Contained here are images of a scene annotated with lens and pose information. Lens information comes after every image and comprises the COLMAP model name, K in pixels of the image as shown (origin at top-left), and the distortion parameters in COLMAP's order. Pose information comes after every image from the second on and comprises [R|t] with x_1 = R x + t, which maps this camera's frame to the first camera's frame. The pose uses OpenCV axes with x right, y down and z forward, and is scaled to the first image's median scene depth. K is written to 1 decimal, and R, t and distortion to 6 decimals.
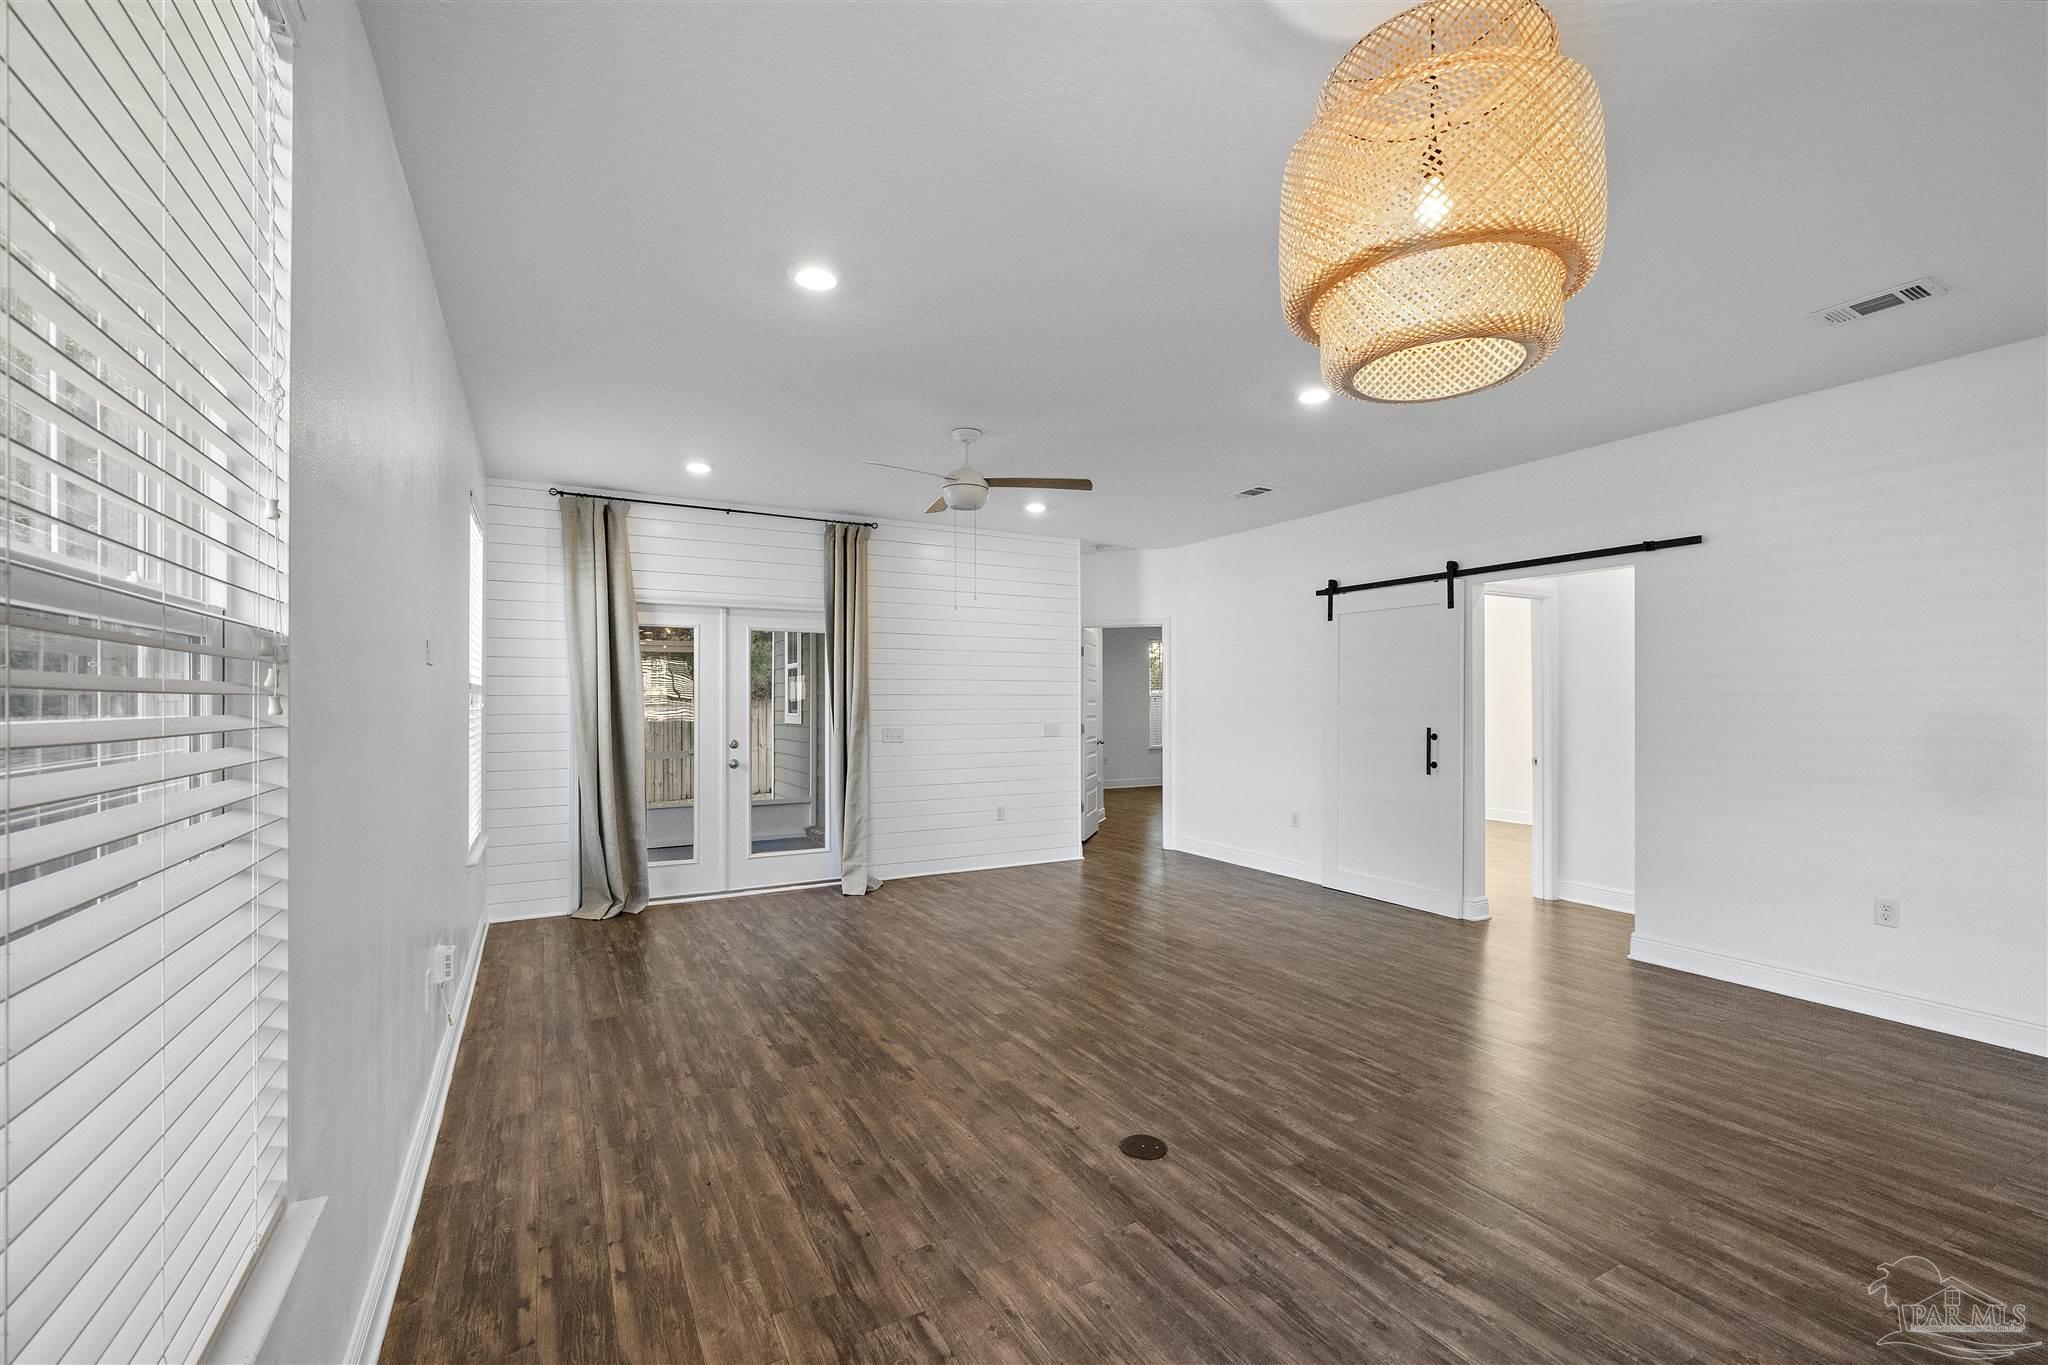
lens RADIAL K [[867.4, 0, 1021.0], [0, 867.4, 703.7], [0, 0, 1]] dist [-0.015440, 0.006525]
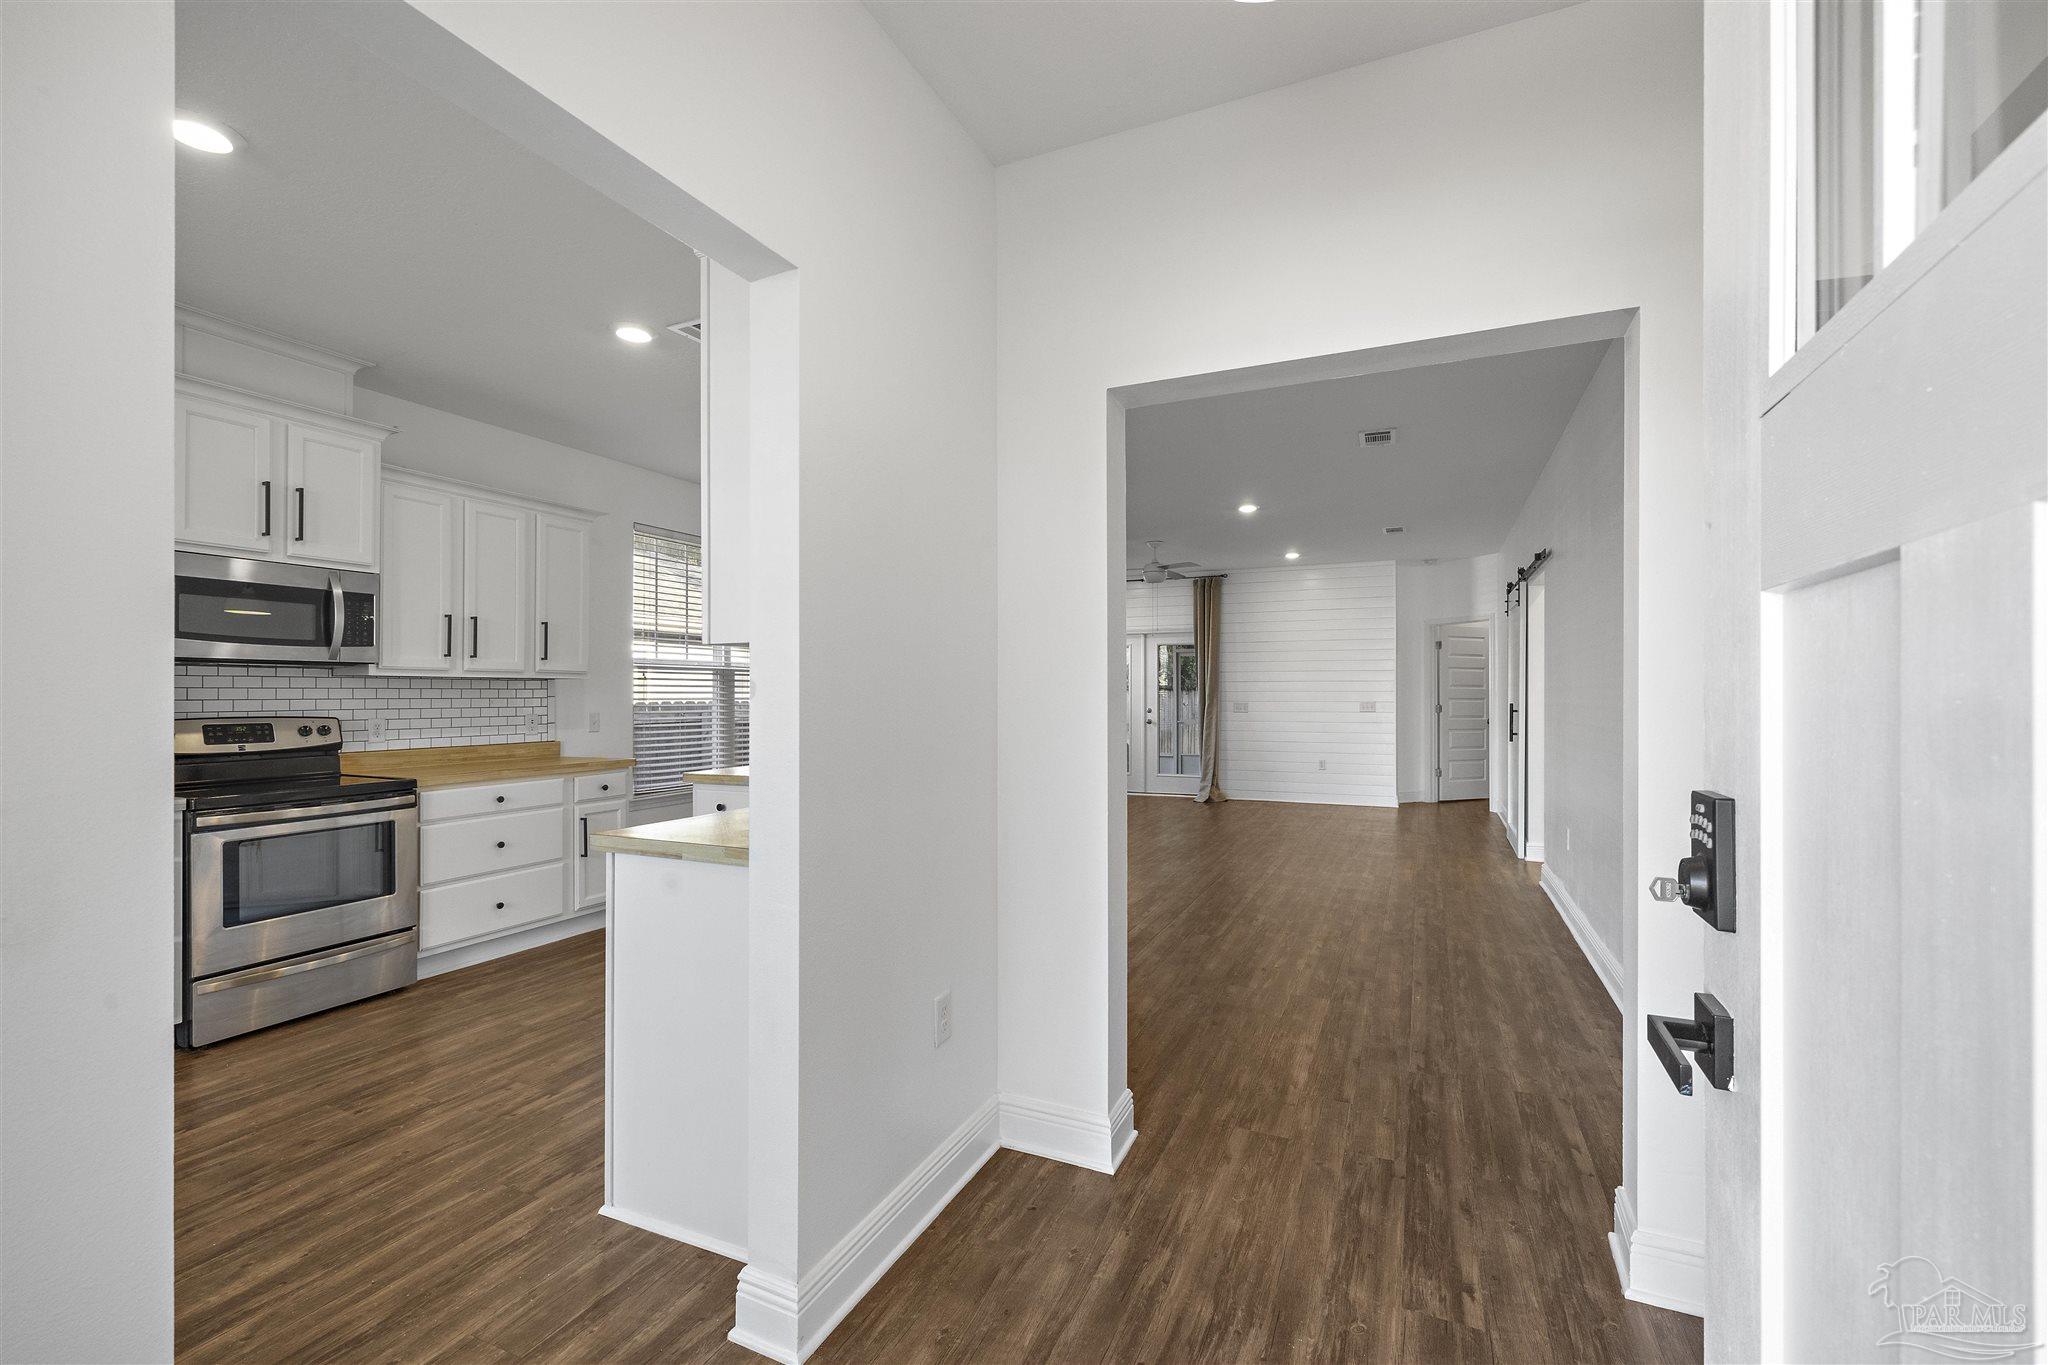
lens RADIAL K [[867.4, 0, 1034.8], [0, 867.4, 690.4], [0, 0, 1]] dist [-0.015440, 0.006525]
pose [[0.603254, -0.001308, -0.797548, 1.383172], [-0.003982, 0.999981, -0.004651, 0.022485], [0.797539, 0.005981, 0.603238, -0.376591]]
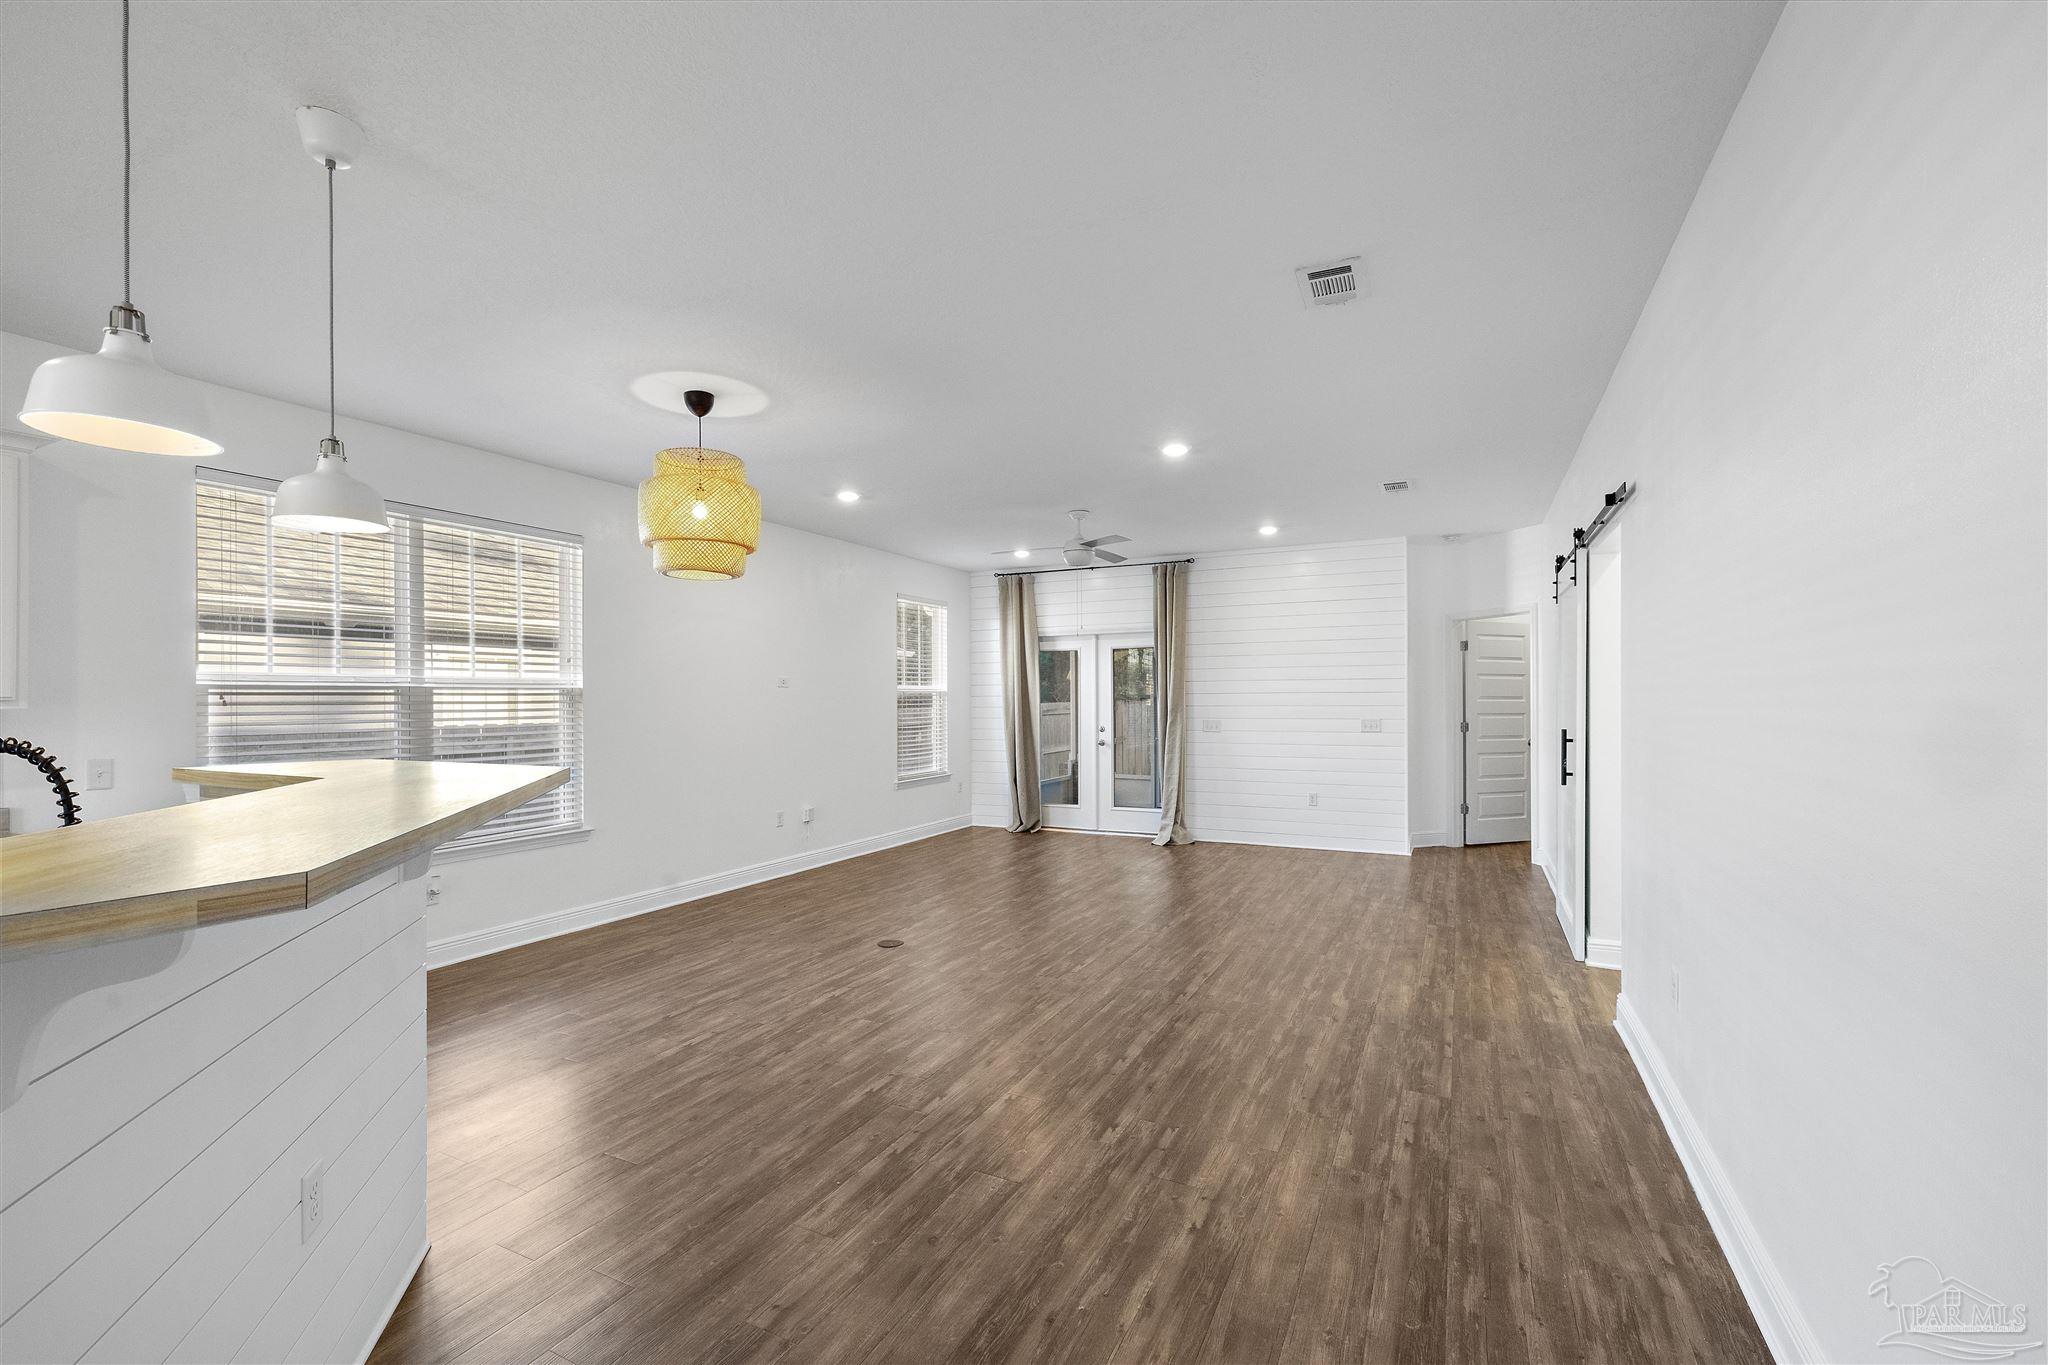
lens RADIAL K [[867.4, 0, 1031.2], [0, 867.4, 700.1], [0, 0, 1]] dist [-0.015440, 0.006525]
pose [[0.571234, -0.000937, -0.820787, 1.147787], [0.001189, 0.999999, -0.000314, -0.001506], [0.820786, -0.000797, 0.571235, 0.122121]]
